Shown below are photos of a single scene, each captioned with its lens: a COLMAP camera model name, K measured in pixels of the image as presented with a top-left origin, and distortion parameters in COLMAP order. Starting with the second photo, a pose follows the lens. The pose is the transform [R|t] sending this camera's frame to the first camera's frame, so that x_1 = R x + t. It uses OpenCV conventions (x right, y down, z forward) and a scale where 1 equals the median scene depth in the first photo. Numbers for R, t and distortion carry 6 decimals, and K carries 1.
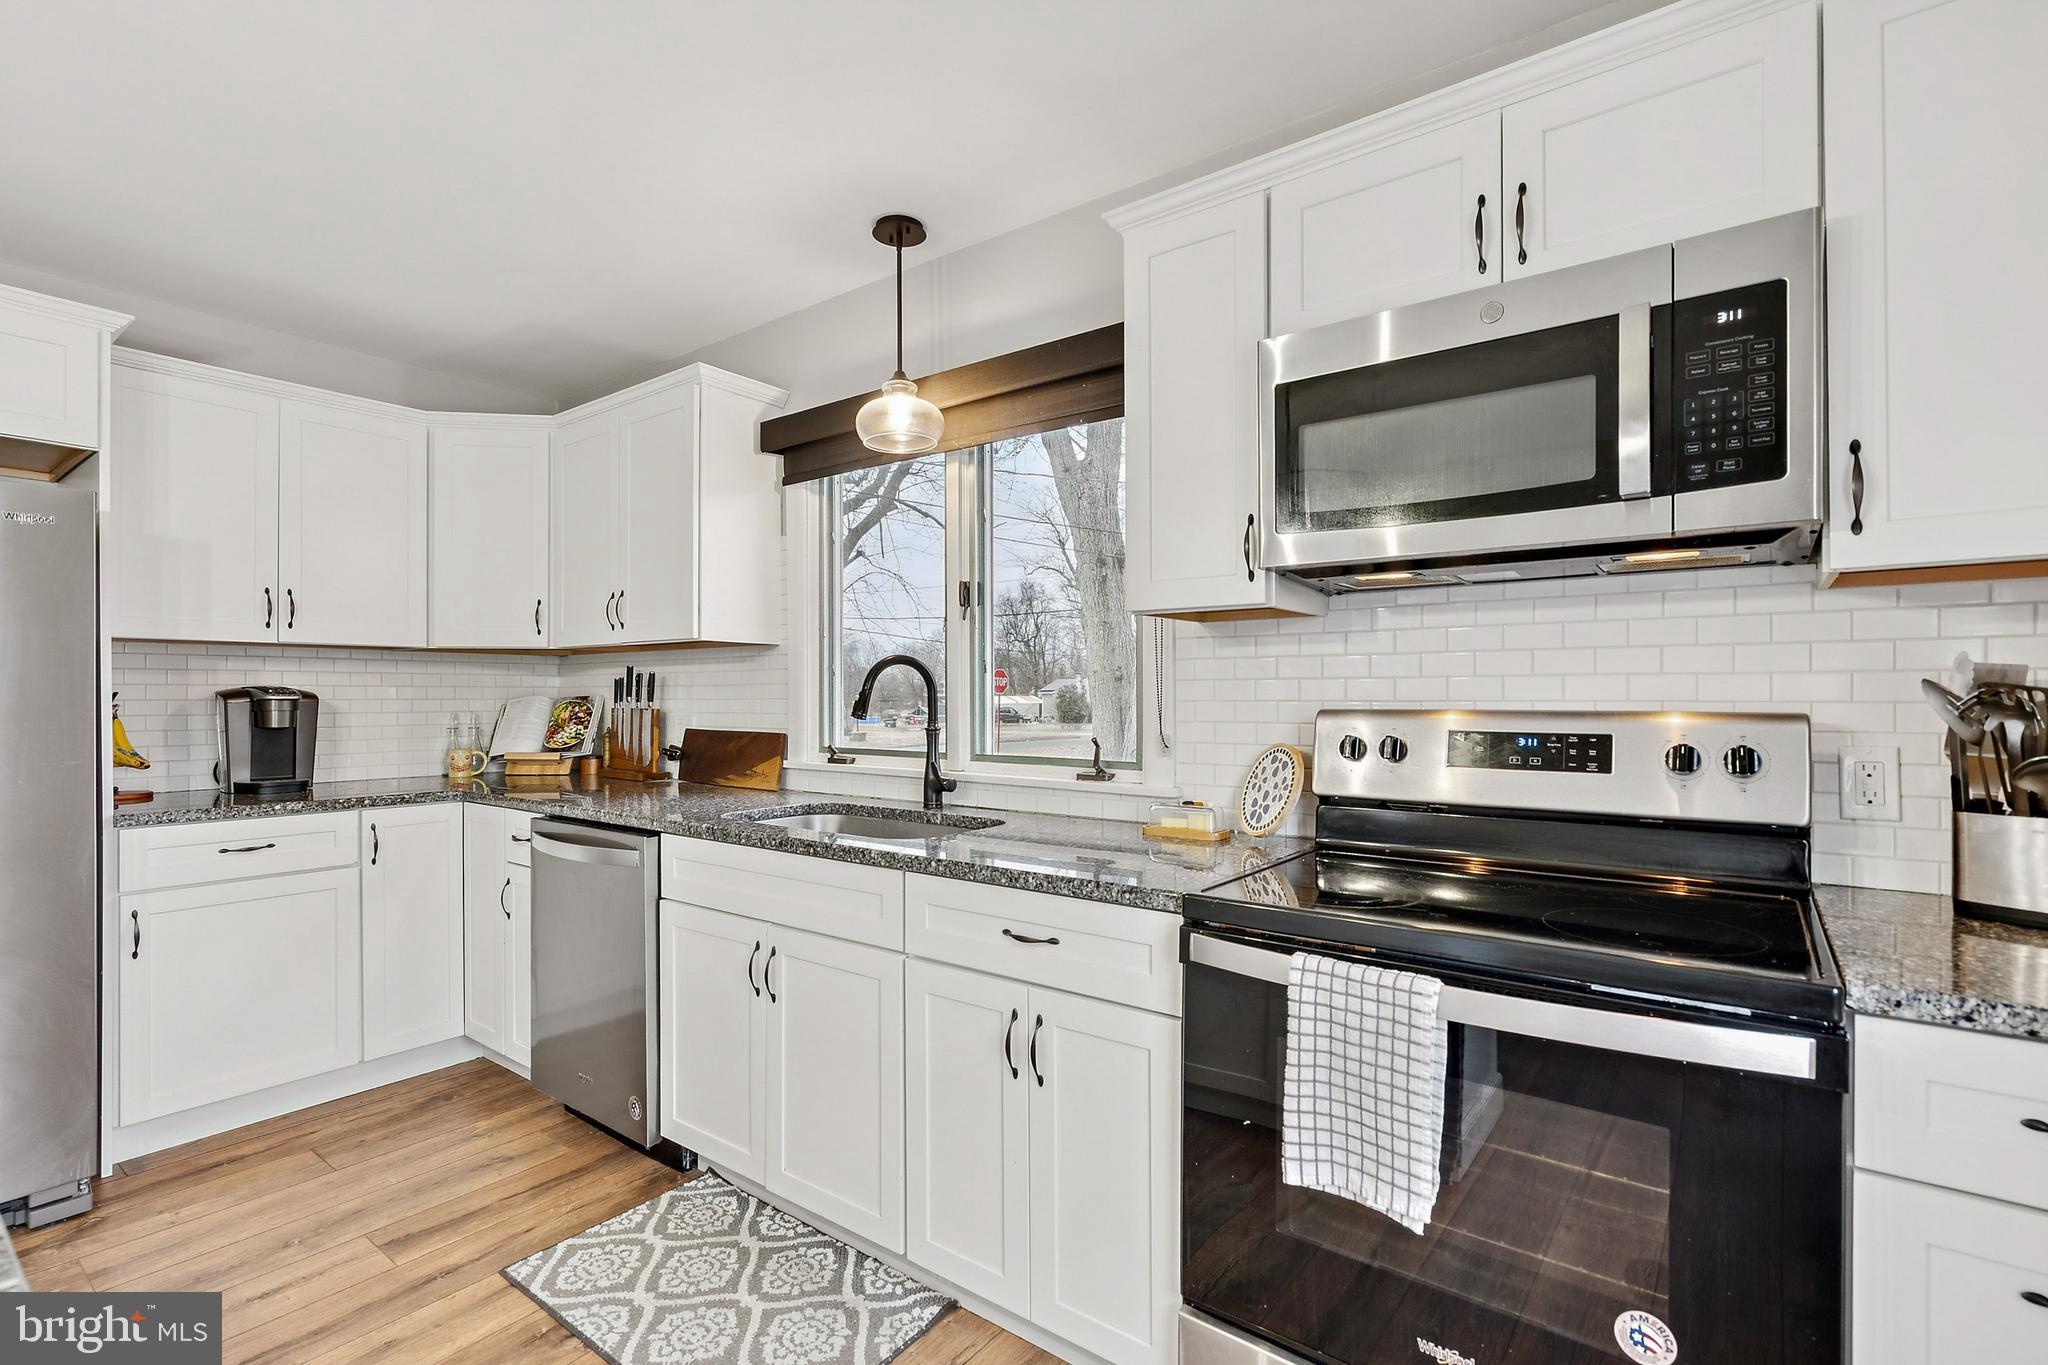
lens RADIAL K [[943.3, 0, 1035.9], [0, 943.3, 694.5], [0, 0, 1]] dist [-0.004819, 0.001069]
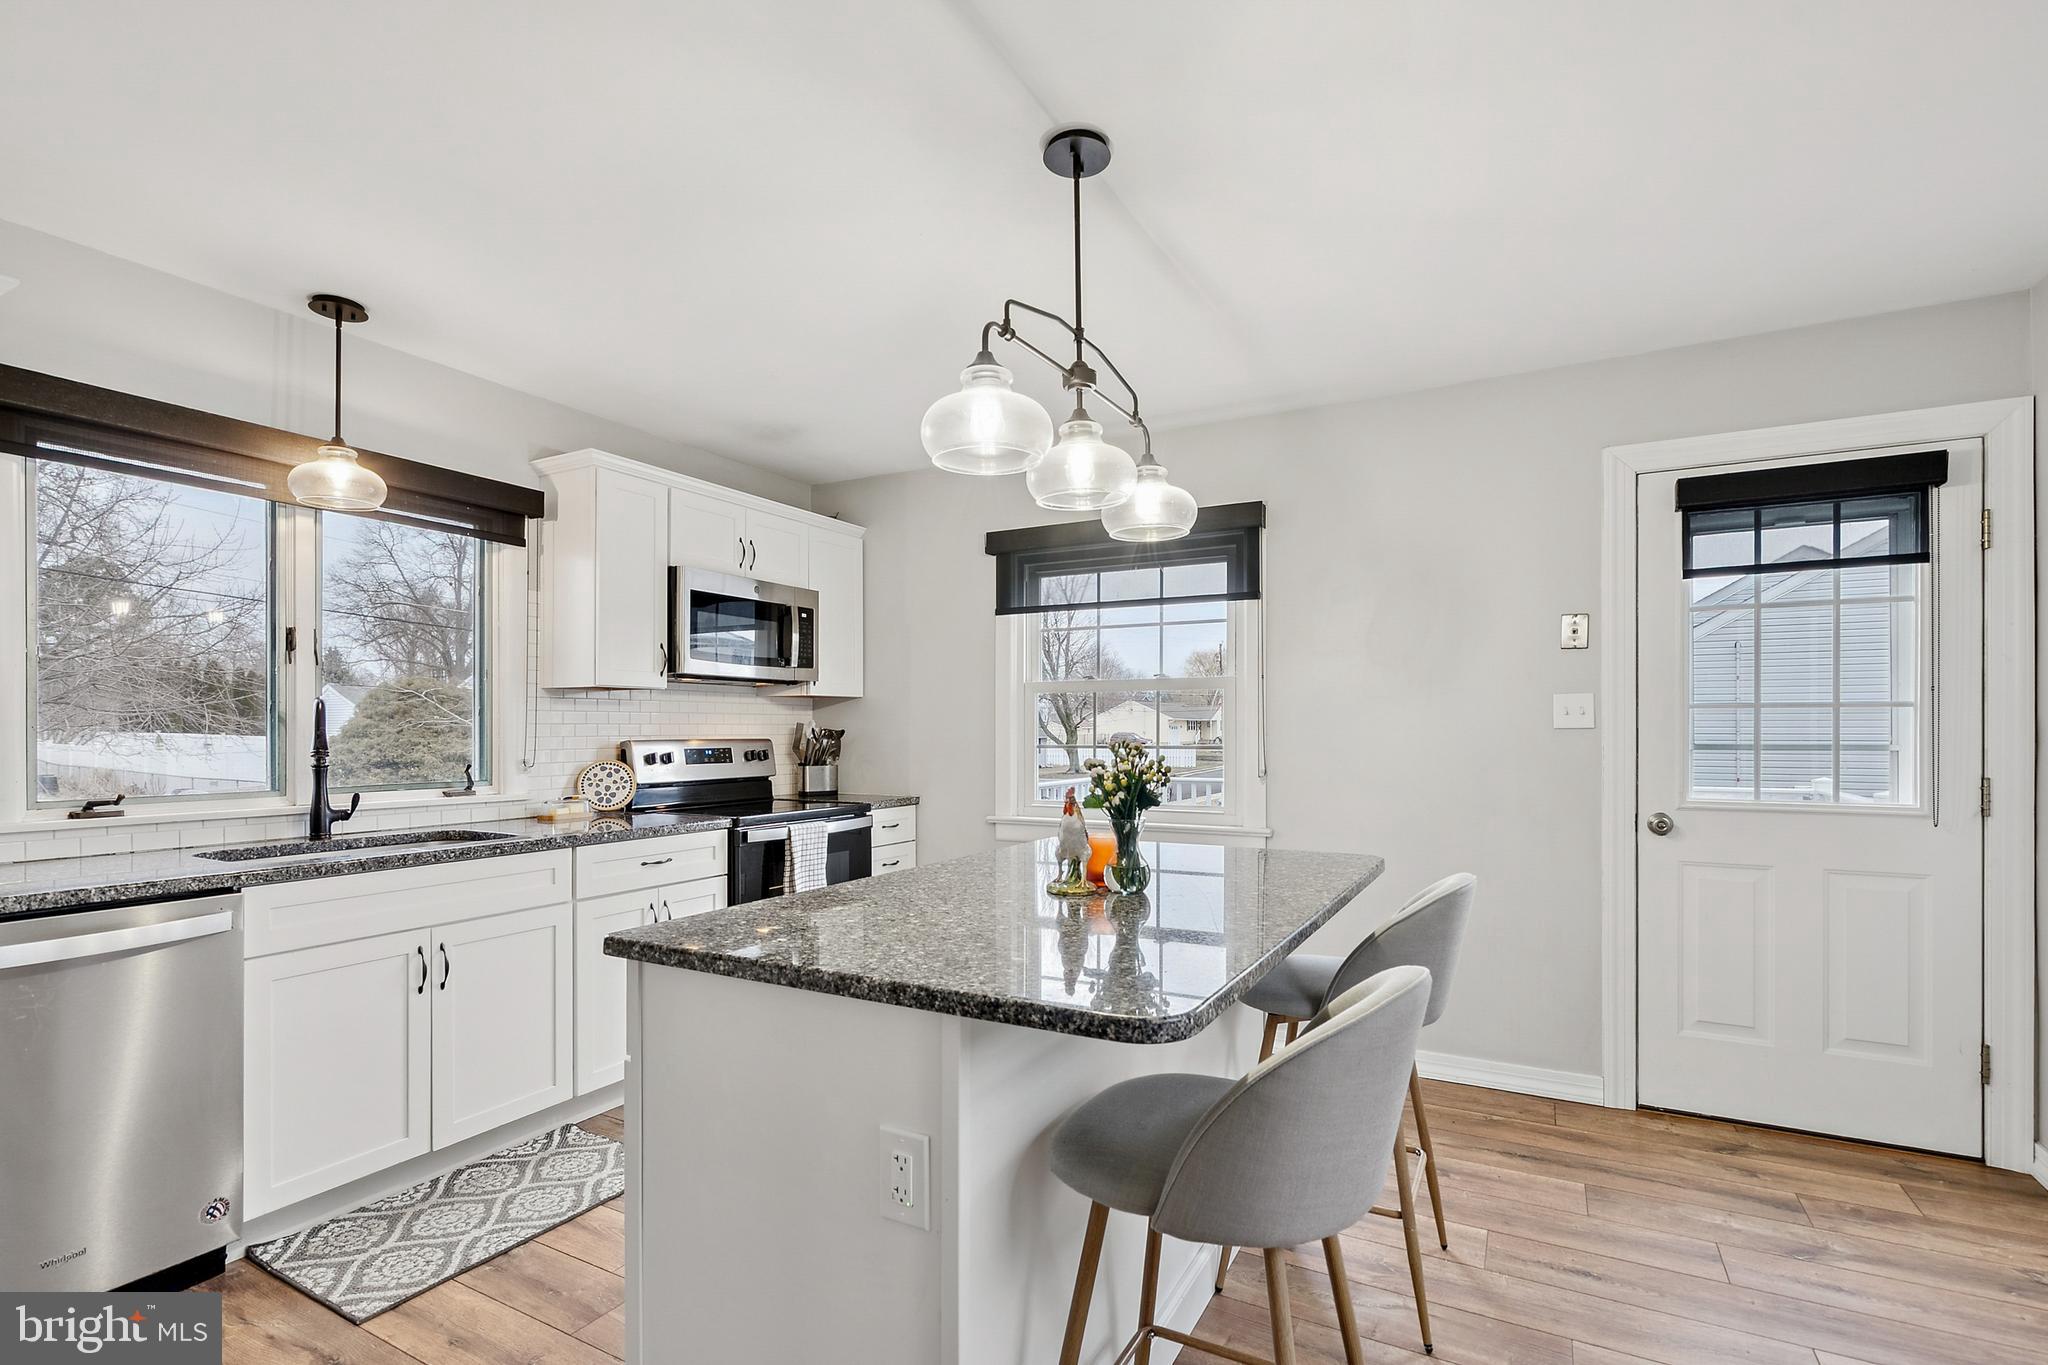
lens RADIAL K [[943.3, 0, 1015.5], [0, 943.3, 730.0], [0, 0, 1]] dist [-0.004819, 0.001069]
pose [[-0.132279, -0.000534, 0.991212, -1.638660], [-0.000455, 1.000000, 0.000478, -0.006433], [-0.991212, -0.000388, -0.132280, 0.453039]]
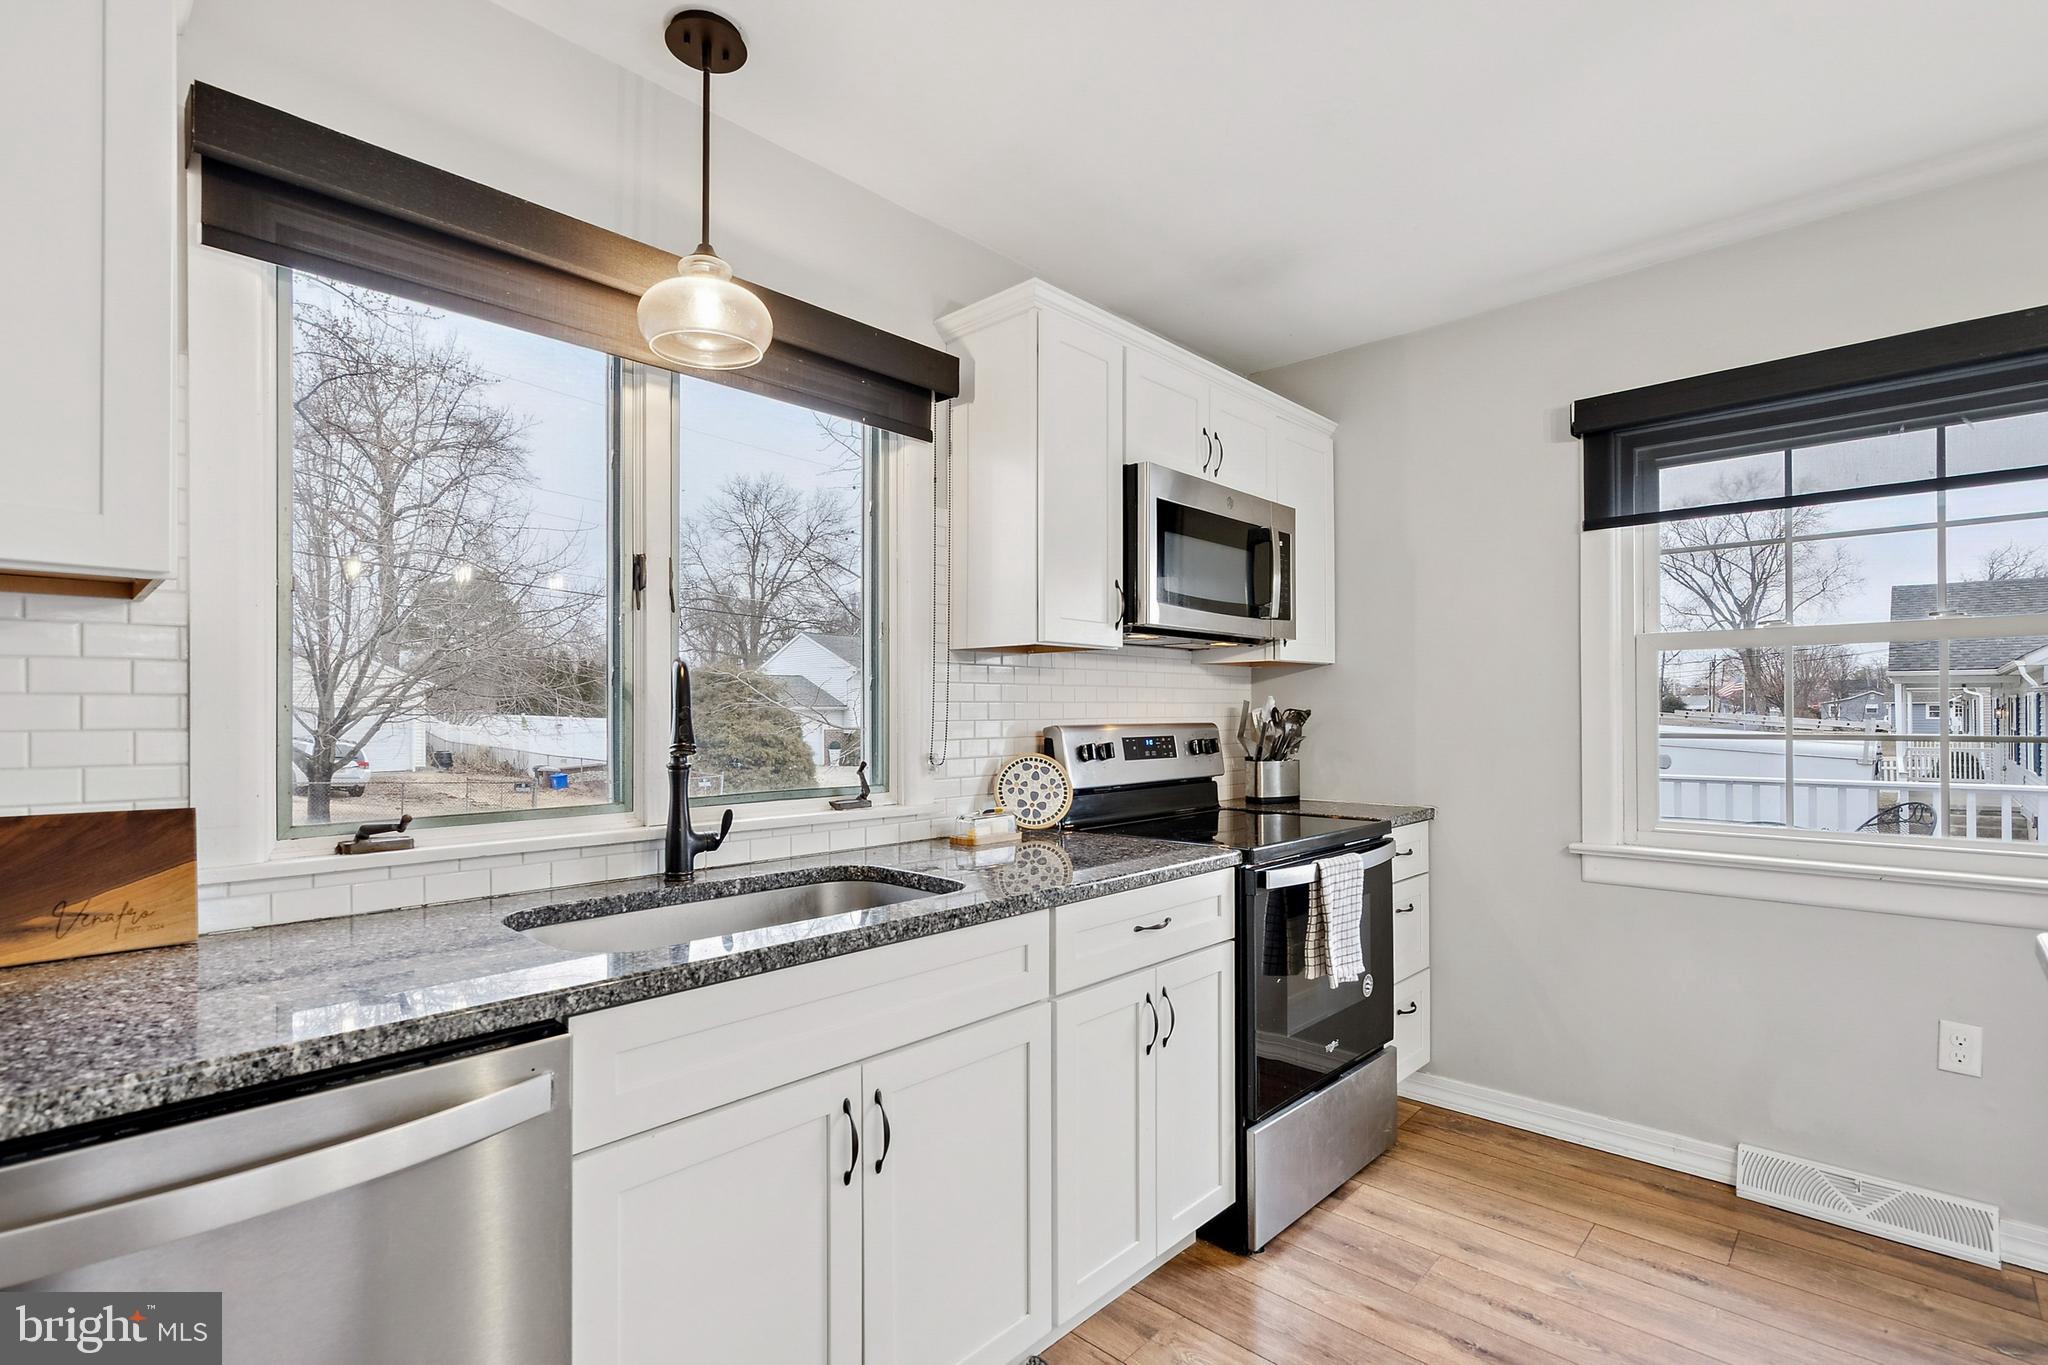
lens RADIAL K [[943.3, 0, 1024.0], [0, 943.3, 708.9], [0, 0, 1]] dist [-0.004819, 0.001069]
pose [[0.119478, 0.002311, 0.992834, -0.981415], [0.001297, 0.999996, -0.002484, -0.004343], [-0.992836, 0.001585, 0.119475, 0.851285]]
